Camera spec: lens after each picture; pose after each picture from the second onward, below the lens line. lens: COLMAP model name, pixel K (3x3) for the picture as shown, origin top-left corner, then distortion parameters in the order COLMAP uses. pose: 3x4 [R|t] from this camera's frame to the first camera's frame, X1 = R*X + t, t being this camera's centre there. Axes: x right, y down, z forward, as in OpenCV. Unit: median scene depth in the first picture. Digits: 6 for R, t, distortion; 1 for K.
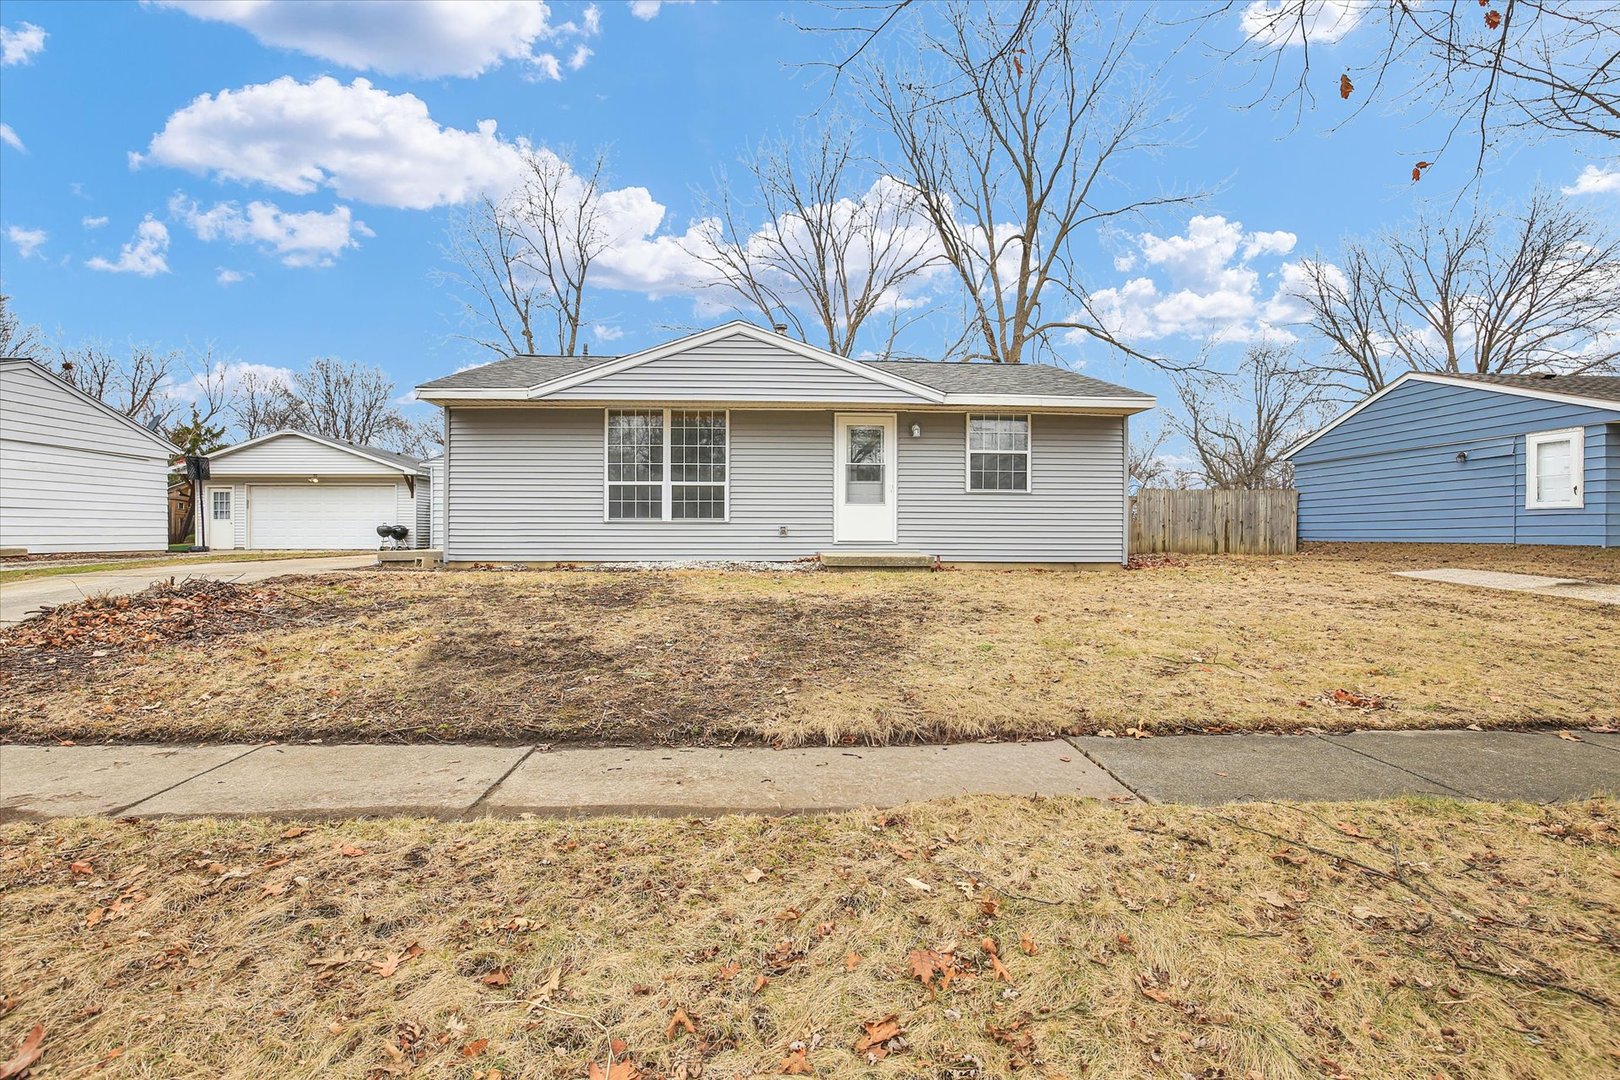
lens RADIAL K [[712.1, 0, 788.2], [0, 712.1, 542.9], [0, 0, 1]] dist [-0.021606, -0.000130]
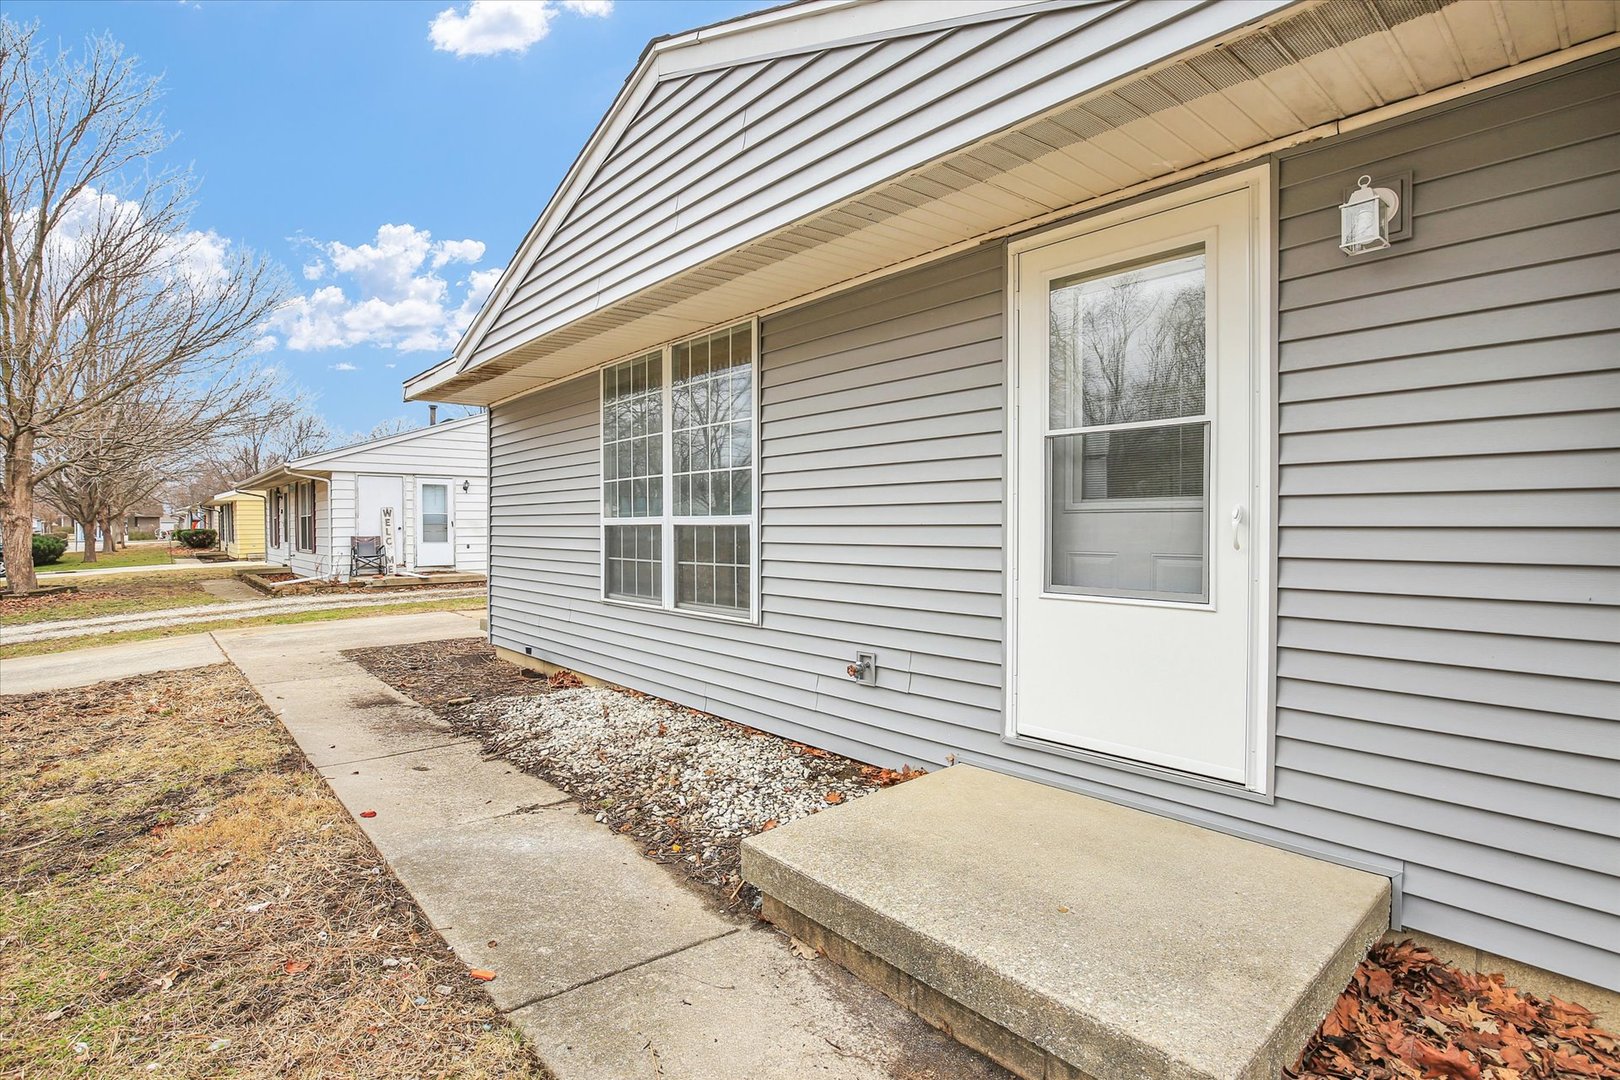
lens RADIAL K [[770.7, 0, 810.0], [0, 770.7, 540.0], [0, 0, 1]] dist [-0.031796, 0.000432]
pose [[0.633710, 0.010540, -0.773499, 0.240204], [-0.000987, 0.999917, 0.012817, -0.077877], [0.773570, -0.007359, 0.633668, 0.768772]]
